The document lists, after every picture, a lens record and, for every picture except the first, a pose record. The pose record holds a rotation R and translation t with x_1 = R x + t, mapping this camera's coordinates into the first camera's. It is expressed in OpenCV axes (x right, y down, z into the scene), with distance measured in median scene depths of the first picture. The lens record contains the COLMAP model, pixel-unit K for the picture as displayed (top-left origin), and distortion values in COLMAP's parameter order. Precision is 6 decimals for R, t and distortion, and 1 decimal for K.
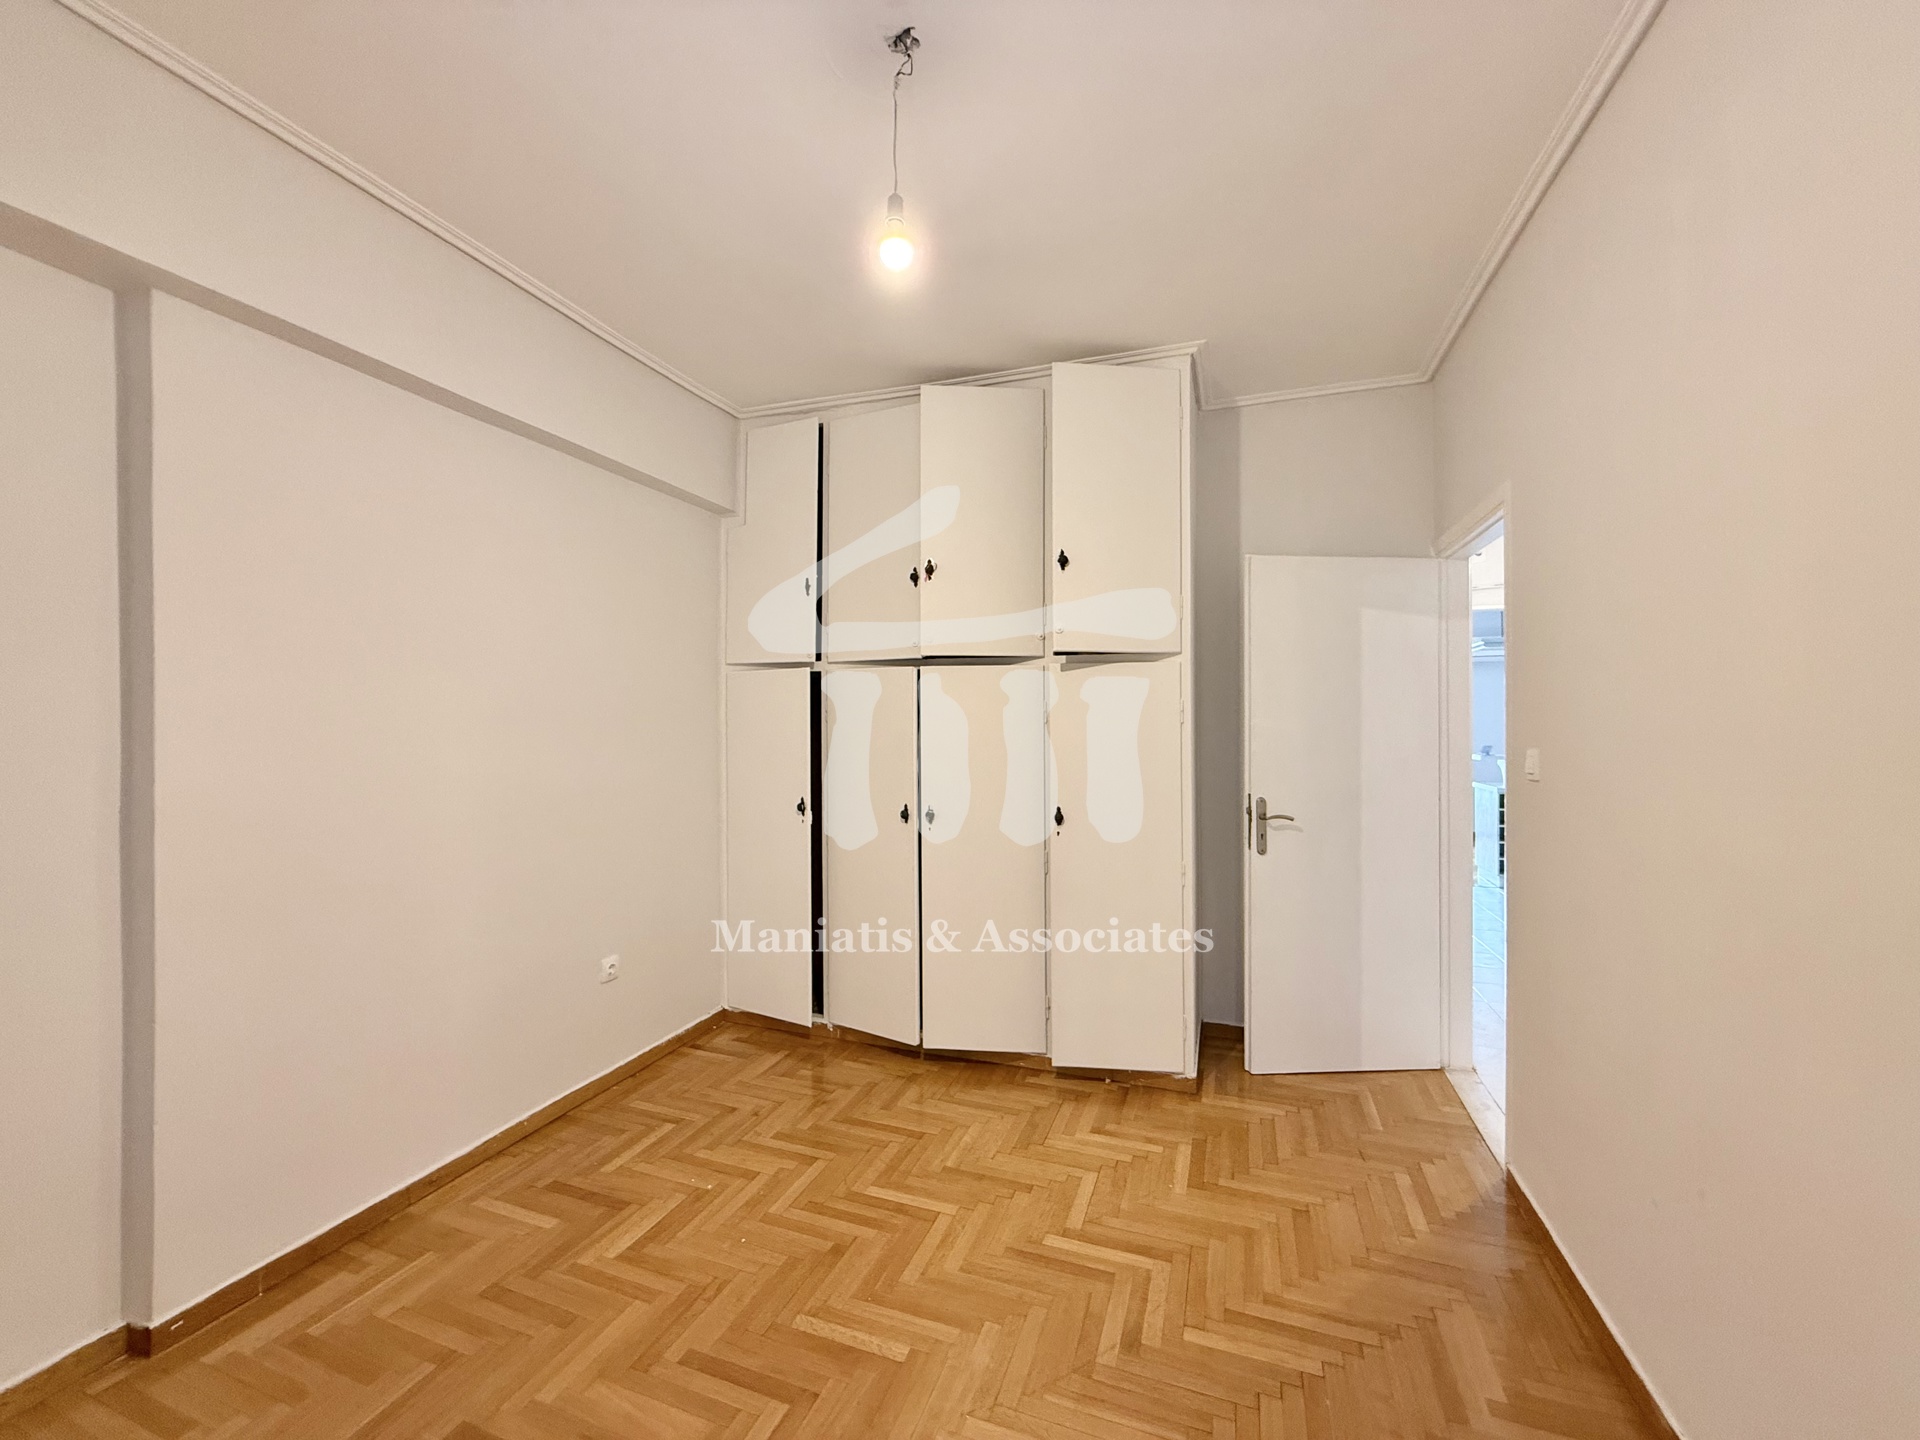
lens RADIAL K [[767.1, 0, 956.8], [0, 767.1, 718.6], [0, 0, 1]] dist [-0.000285, 0.000030]
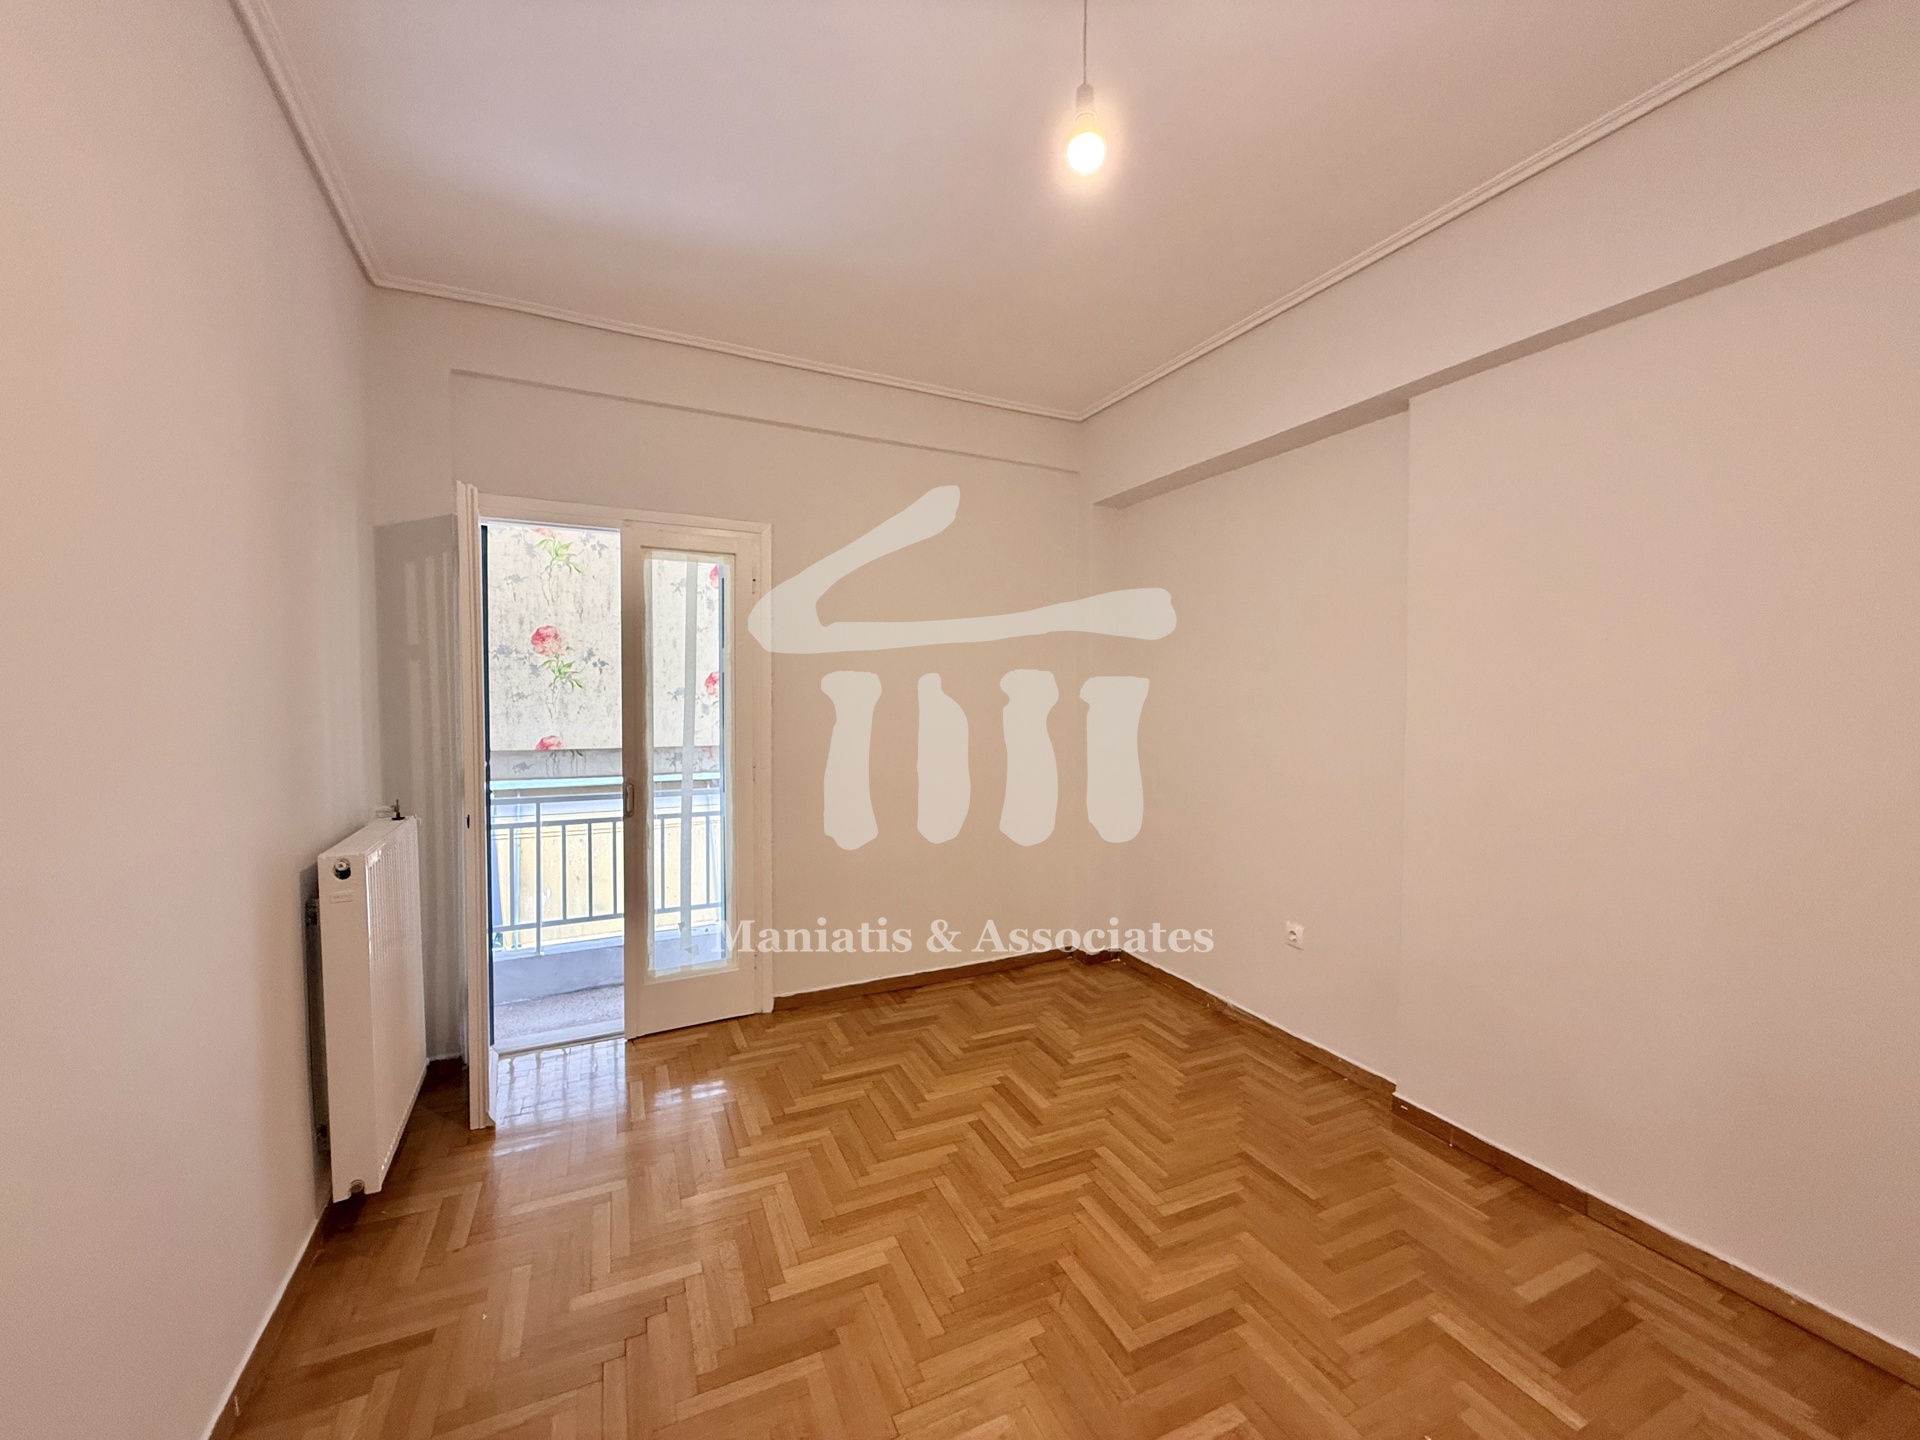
lens RADIAL K [[767.1, 0, 960.4], [0, 767.1, 725.0], [0, 0, 1]] dist [-0.000285, 0.000030]
pose [[-0.702145, 0.027291, -0.711511, 0.518996], [0.003153, 0.999375, 0.035222, 0.002668], [0.712027, 0.022488, -0.701792, 1.209514]]
